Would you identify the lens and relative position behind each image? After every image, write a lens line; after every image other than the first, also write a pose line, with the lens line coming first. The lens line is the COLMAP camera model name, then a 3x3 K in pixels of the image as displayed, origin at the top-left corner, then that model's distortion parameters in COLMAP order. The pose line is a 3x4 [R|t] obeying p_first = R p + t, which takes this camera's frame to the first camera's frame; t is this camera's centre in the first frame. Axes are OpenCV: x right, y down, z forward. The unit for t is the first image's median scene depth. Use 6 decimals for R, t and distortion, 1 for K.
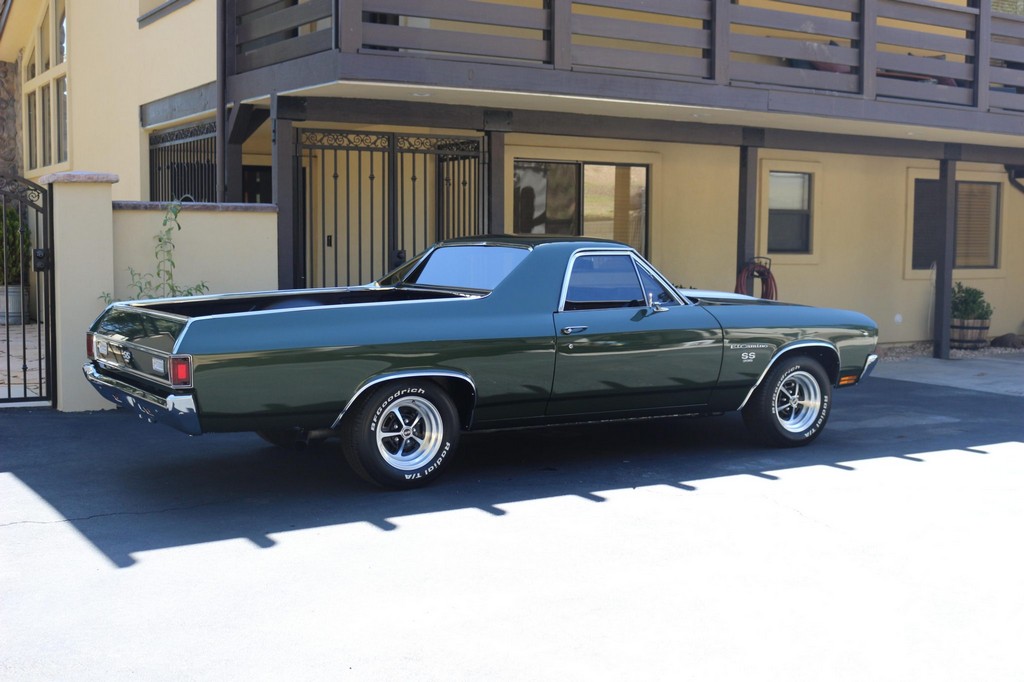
lens RADIAL K [[1308.0, 0, 531.0], [0, 1308.0, 368.2], [0, 0, 1]] dist [-0.093105, 0.000000]
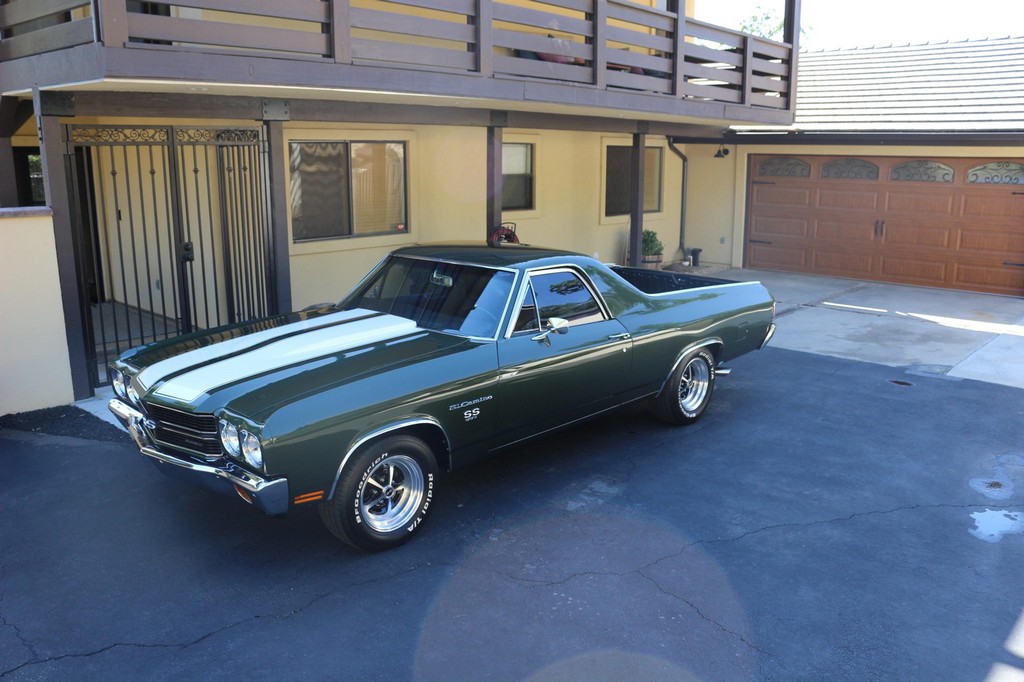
lens RADIAL K [[839.5, 0, 511.5], [0, 839.5, 351.6], [0, 0, 1]] dist [-0.149150, 0.109446]
pose [[0.962880, -0.062910, 0.262498, -0.028473], [0.026332, 0.989716, 0.140604, -0.086295], [-0.268644, -0.128473, 0.954633, 0.300242]]
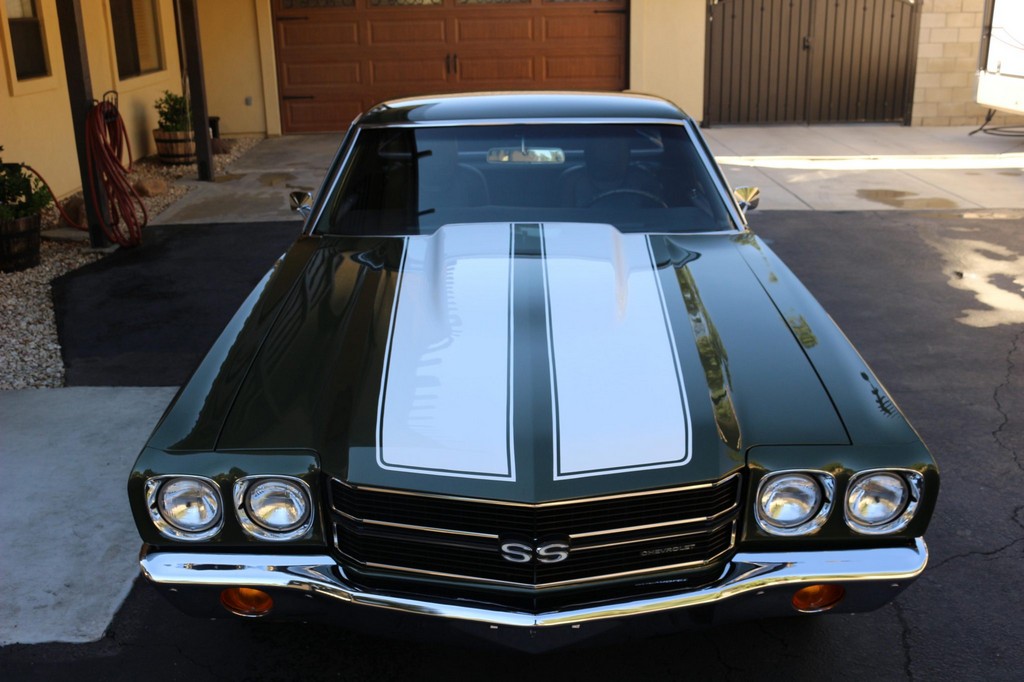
lens RADIAL K [[1015.9, 0, 511.5], [0, 1015.9, 347.8], [0, 0, 1]] dist [-0.087931, 0.000000]
pose [[0.515583, -0.294840, 0.804515, -0.217939], [0.100660, 0.953273, 0.284848, -0.095397], [-0.850907, -0.065880, 0.521170, 0.579564]]
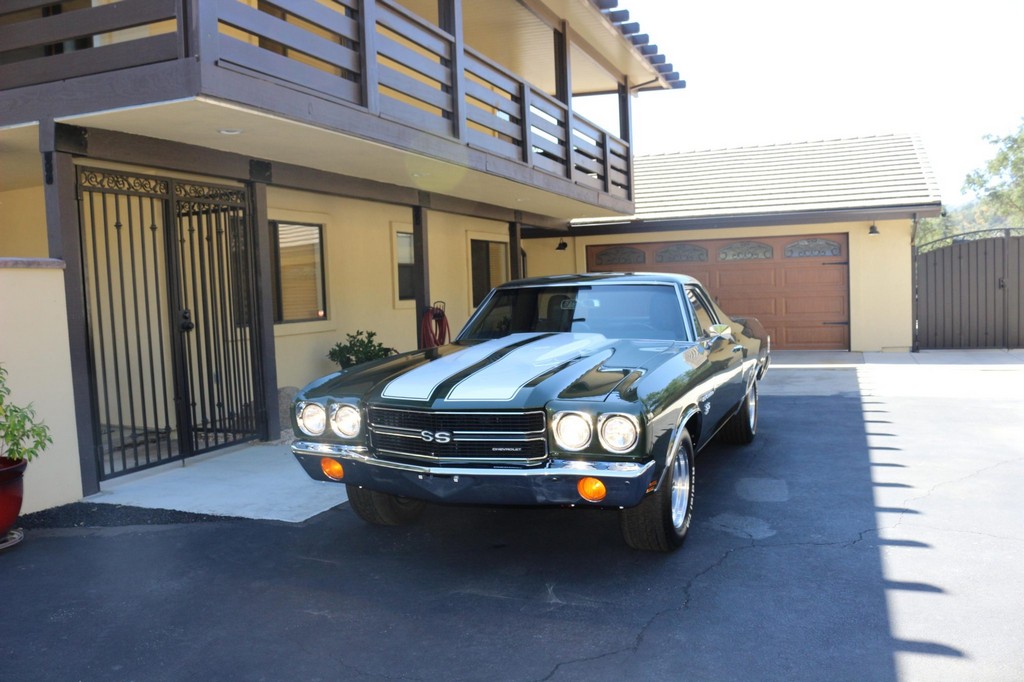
lens RADIAL K [[839.5, 0, 510.5], [0, 839.5, 345.3], [0, 0, 1]] dist [-0.149150, 0.109446]
pose [[0.809563, -0.072982, 0.582479, -0.237899], [0.094001, 0.995555, -0.005908, -0.040989], [-0.579458, 0.059536, 0.812824, 0.402343]]
